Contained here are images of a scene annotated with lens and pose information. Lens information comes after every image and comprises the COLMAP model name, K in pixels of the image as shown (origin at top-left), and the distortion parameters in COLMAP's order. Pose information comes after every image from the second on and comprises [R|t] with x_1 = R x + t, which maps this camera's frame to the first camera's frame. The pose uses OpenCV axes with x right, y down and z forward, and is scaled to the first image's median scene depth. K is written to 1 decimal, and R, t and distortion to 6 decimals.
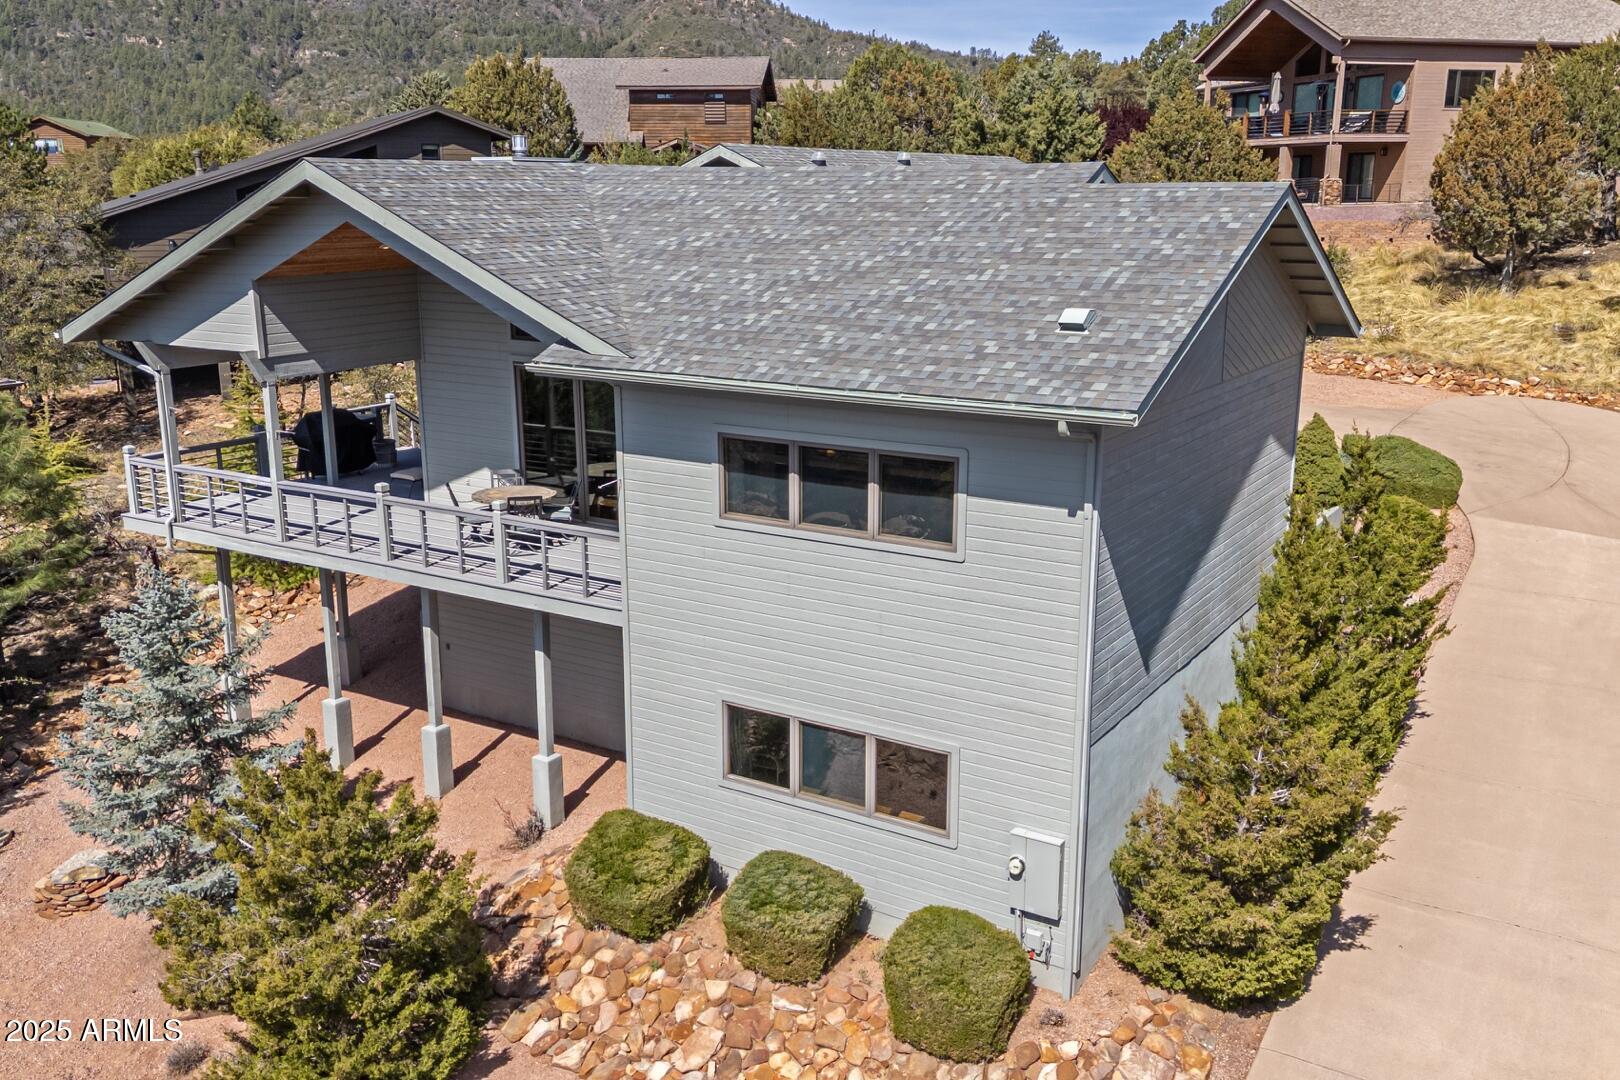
lens RADIAL K [[1470.2, 0, 810.0], [0, 1470.2, 540.0], [0, 0, 1]] dist [0.101960, -0.145538]
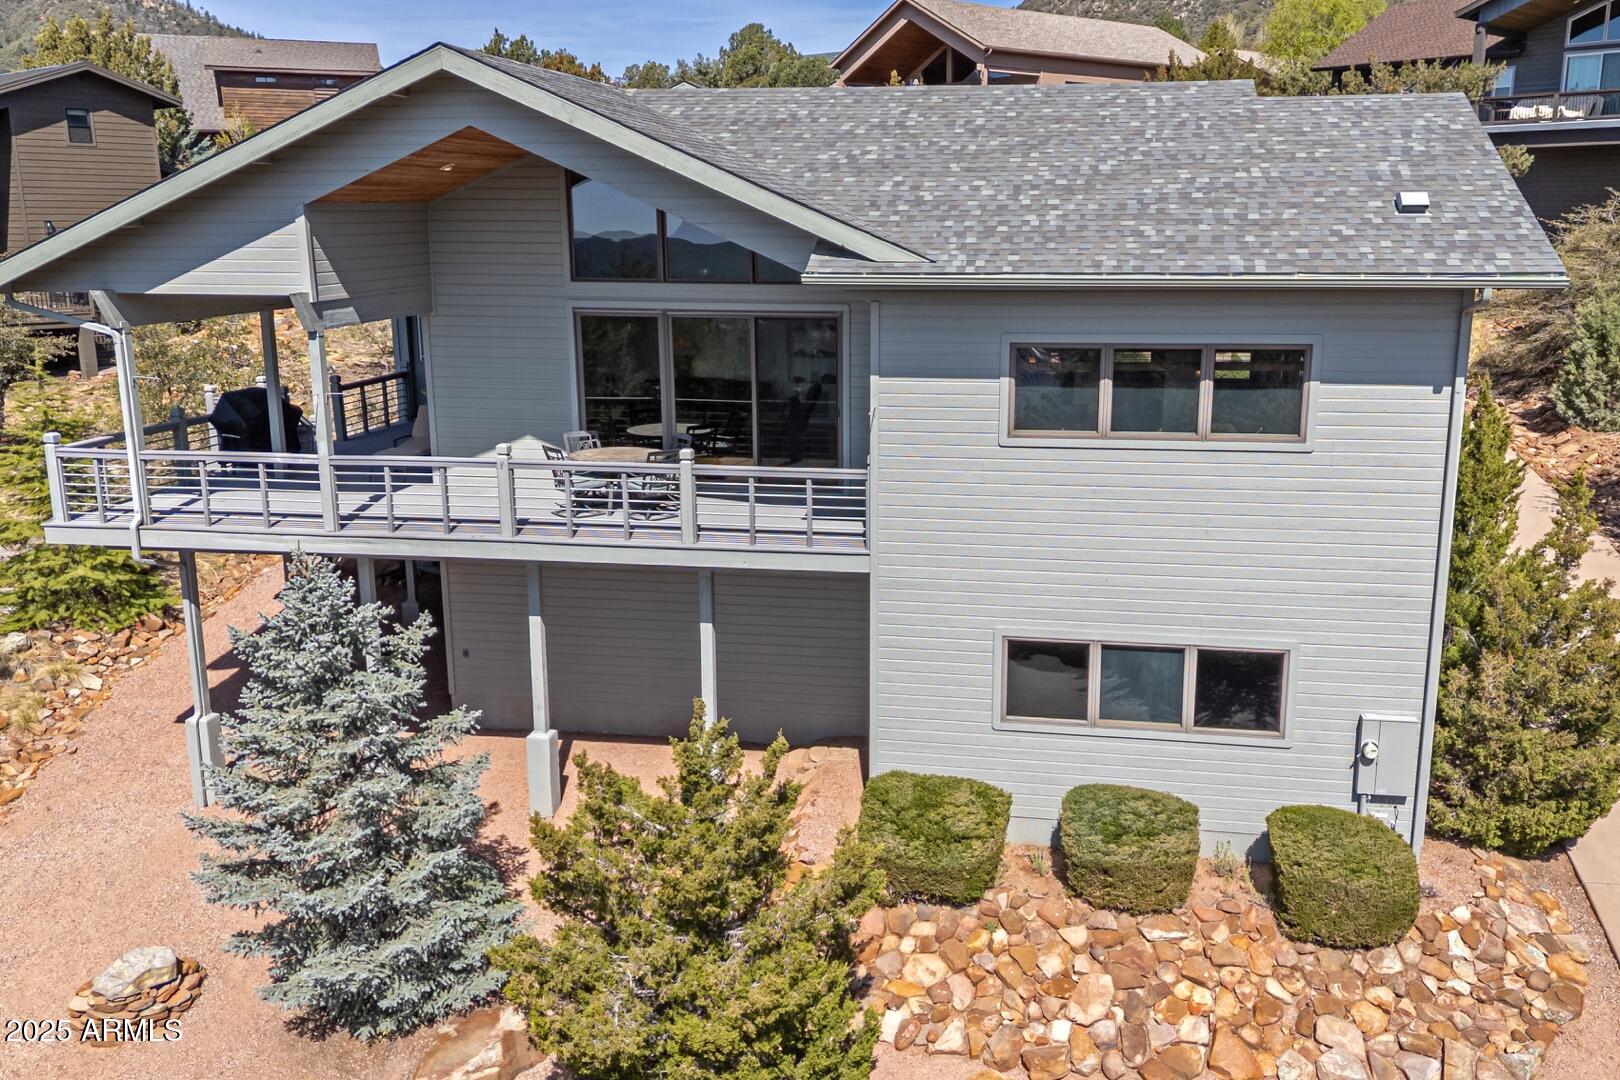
lens RADIAL K [[1459.9, 0, 922.3], [0, 1459.9, 540.9], [0, 0, 1]] dist [0.055540, -0.008201]
pose [[0.919483, -0.087740, 0.383215, -0.457335], [0.093082, 0.995648, 0.004620, 0.039991], [-0.381952, 0.031423, 0.923648, 0.167094]]
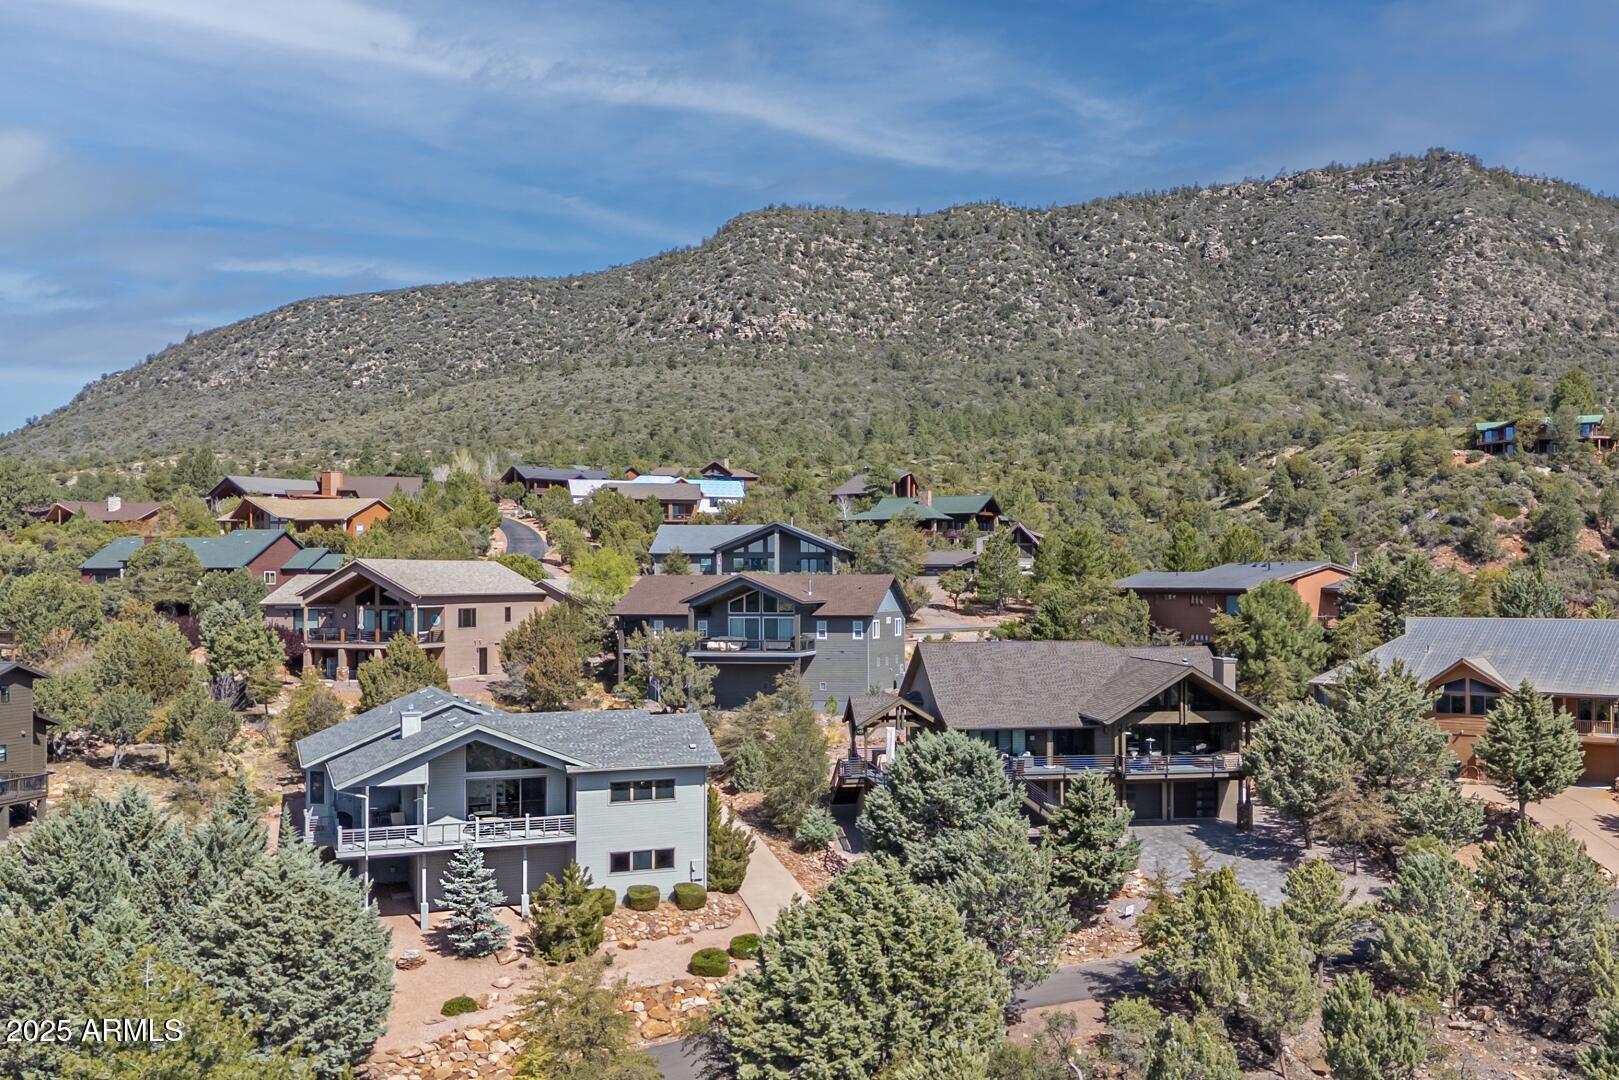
lens RADIAL K [[1469.2, 0, 809.5], [0, 1469.2, 540.0], [0, 0, 1]] dist [0.101960, -0.145538]
pose [[0.667179, 0.014850, 0.744750, -2.655663], [0.191000, 0.962965, -0.190307, 0.160285], [-0.719994, 0.269216, 0.639633, -2.128002]]
